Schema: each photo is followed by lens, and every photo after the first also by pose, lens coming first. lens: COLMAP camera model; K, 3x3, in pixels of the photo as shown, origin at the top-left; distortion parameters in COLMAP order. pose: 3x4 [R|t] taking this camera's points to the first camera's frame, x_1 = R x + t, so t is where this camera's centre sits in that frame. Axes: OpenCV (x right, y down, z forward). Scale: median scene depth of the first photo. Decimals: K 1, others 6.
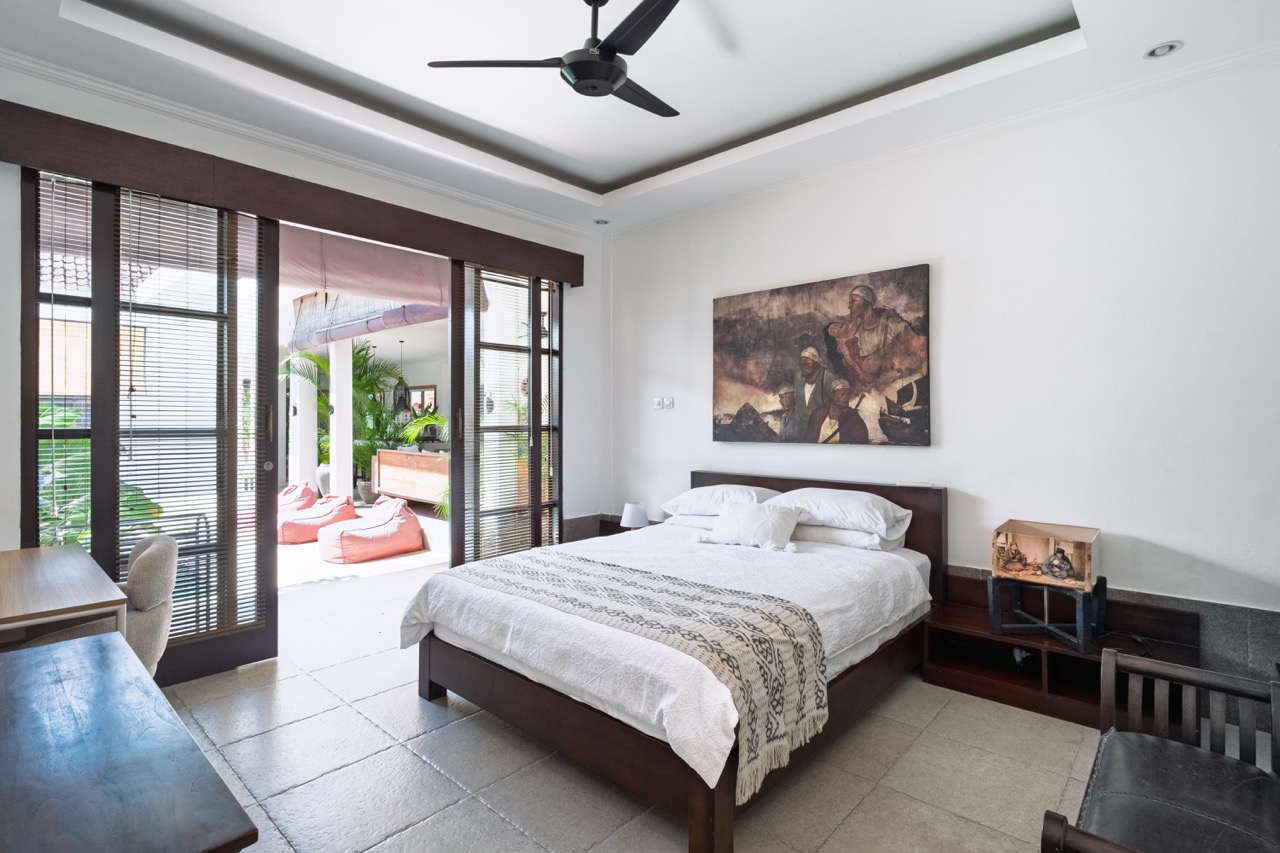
lens RADIAL K [[620.6, 0, 638.9], [0, 620.6, 424.2], [0, 0, 1]] dist [-0.001002, 0.001228]
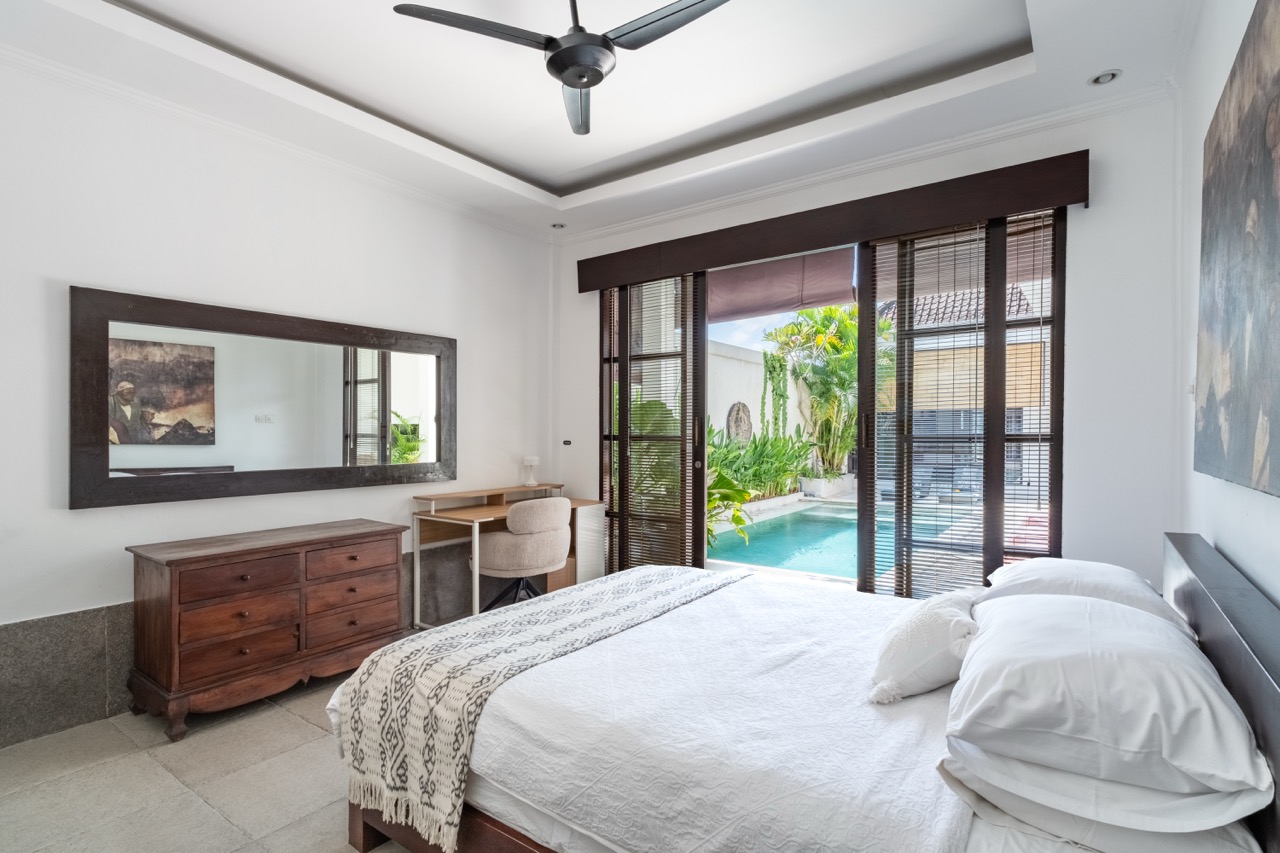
lens RADIAL K [[620.6, 0, 633.3], [0, 620.6, 428.8], [0, 0, 1]] dist [-0.001002, 0.001228]
pose [[0.101599, -0.004745, -0.994814, 0.626930], [0.001168, 0.999989, -0.004650, 0.000147], [0.994825, -0.000690, 0.101603, 0.688913]]
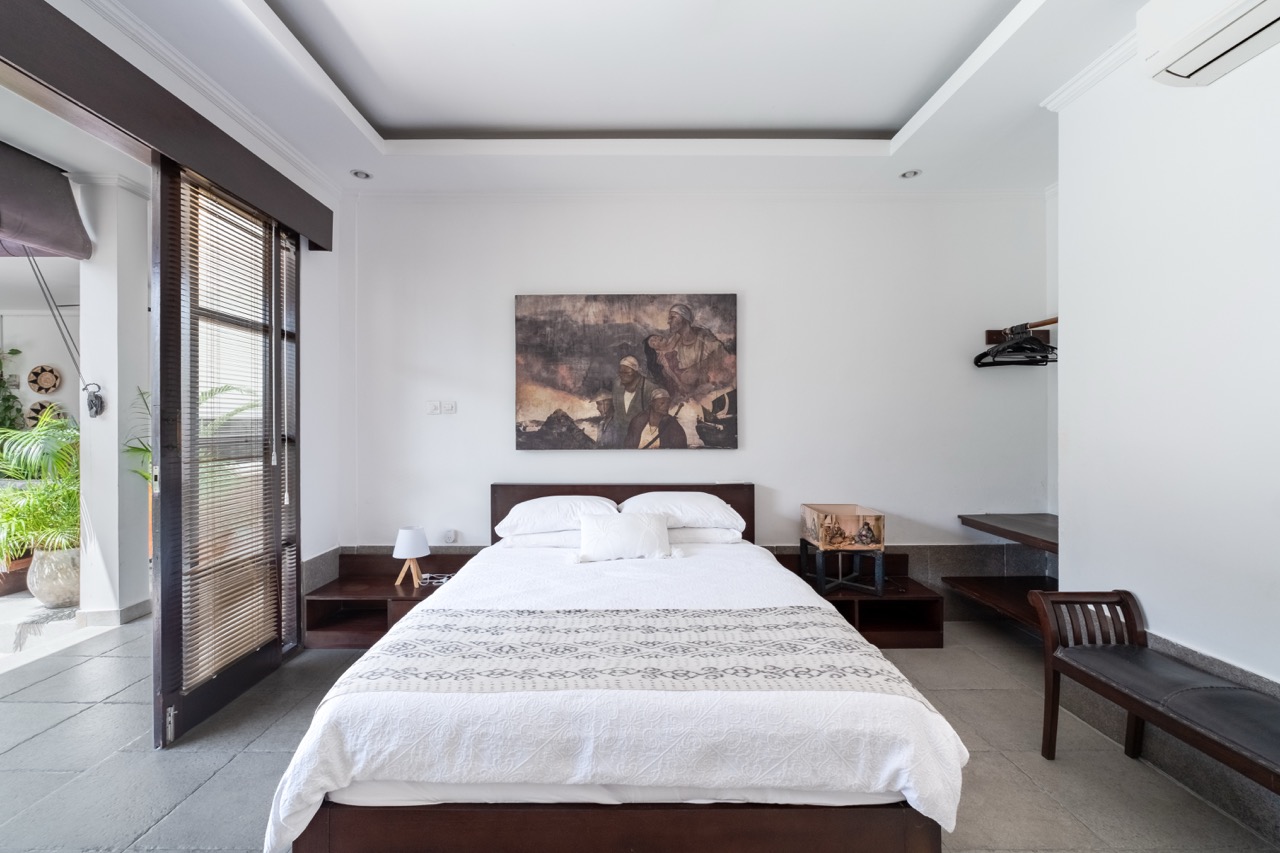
lens RADIAL K [[547.9, 0, 628.7], [0, 547.9, 430.0], [0, 0, 1]] dist [-0.008997, 0.000202]
pose [[0.738726, -0.006578, 0.673973, -0.375317], [0.006190, 0.999976, 0.002976, -0.004395], [-0.673977, 0.001973, 0.738750, 0.356220]]
